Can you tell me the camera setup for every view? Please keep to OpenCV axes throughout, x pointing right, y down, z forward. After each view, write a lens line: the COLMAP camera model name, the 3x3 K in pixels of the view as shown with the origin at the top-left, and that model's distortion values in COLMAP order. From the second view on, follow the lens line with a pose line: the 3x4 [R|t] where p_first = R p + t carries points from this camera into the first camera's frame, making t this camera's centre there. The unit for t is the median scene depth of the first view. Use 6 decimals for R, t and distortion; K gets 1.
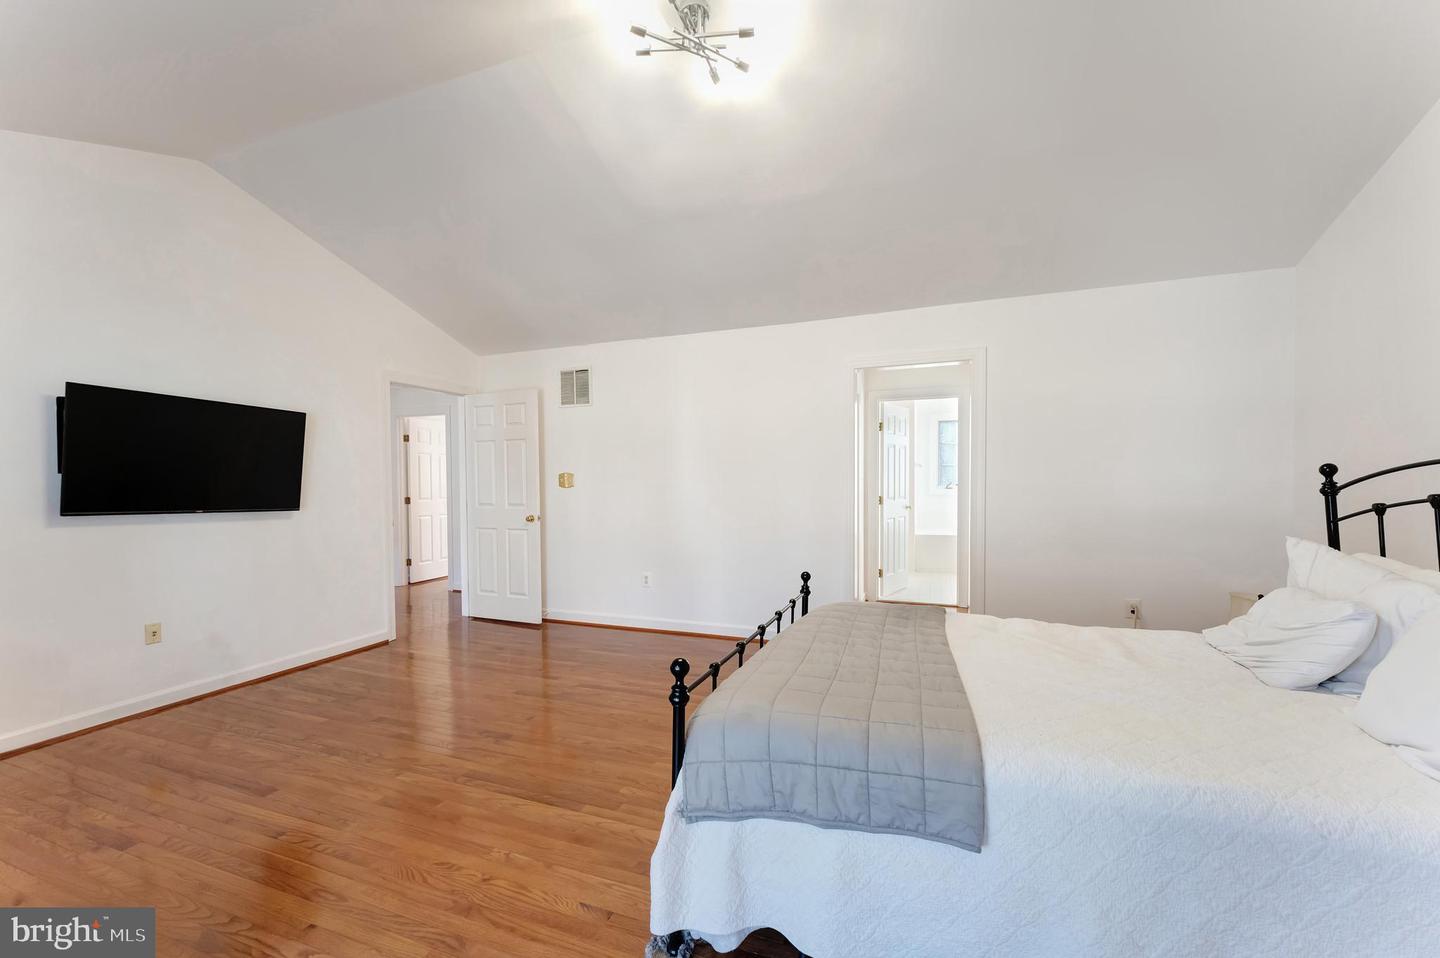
lens RADIAL K [[579.2, 0, 717.4], [0, 579.2, 475.1], [0, 0, 1]] dist [0.003699, 0.000122]
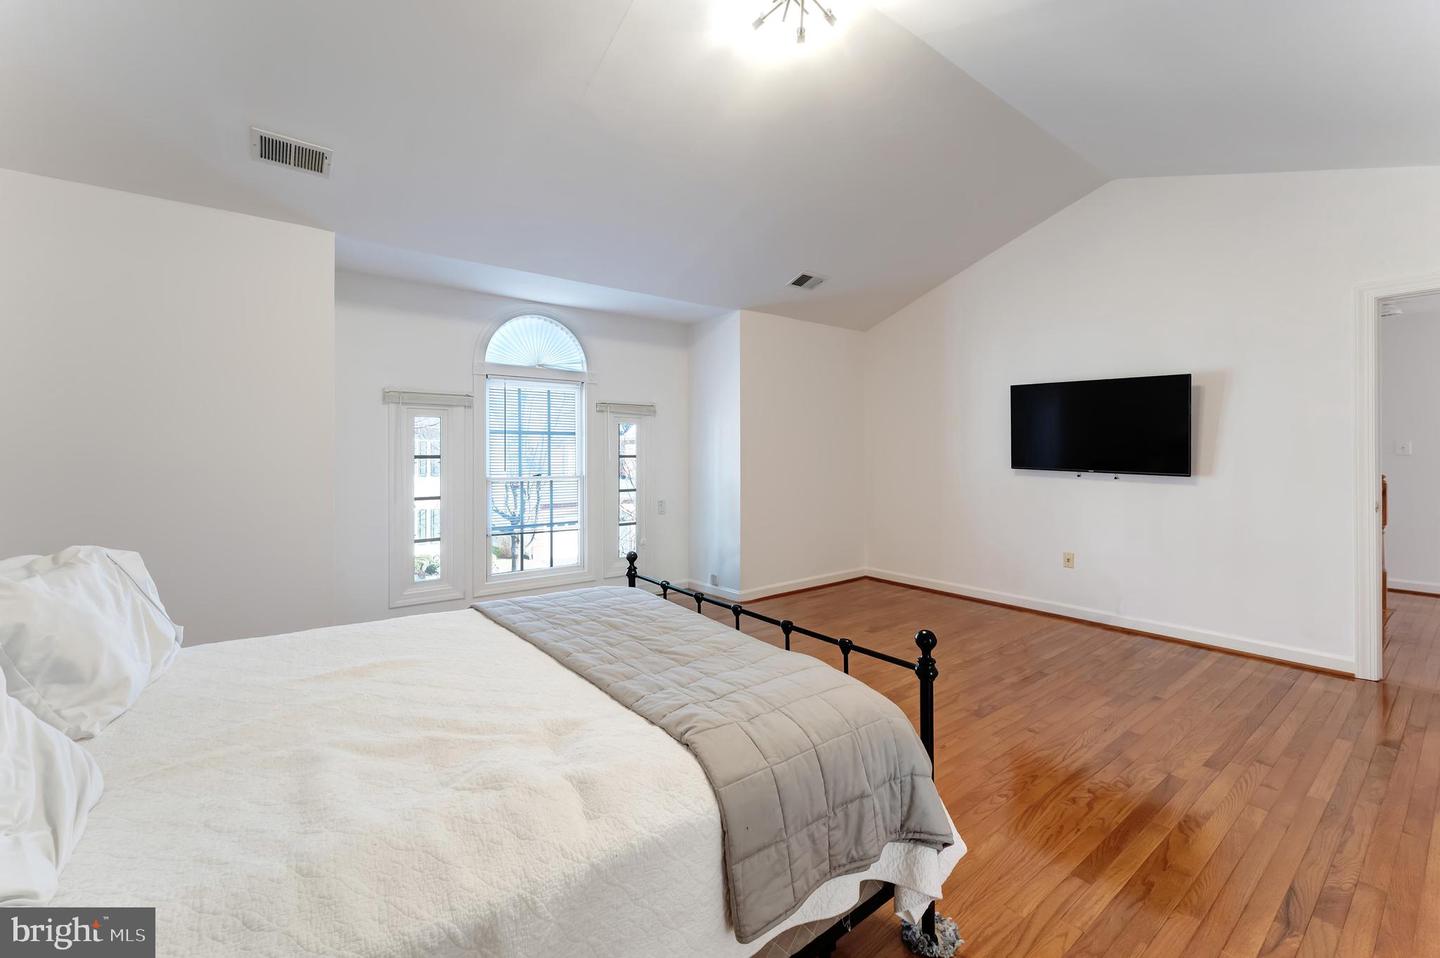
lens RADIAL K [[585.0, 0, 708.5], [0, 585.0, 468.2], [0, 0, 1]] dist [0.001932, -0.000041]
pose [[-0.522546, 0.036612, -0.851824, 0.566685], [0.010788, 0.999282, 0.036333, 0.002593], [0.852543, 0.009796, -0.522566, 0.930429]]
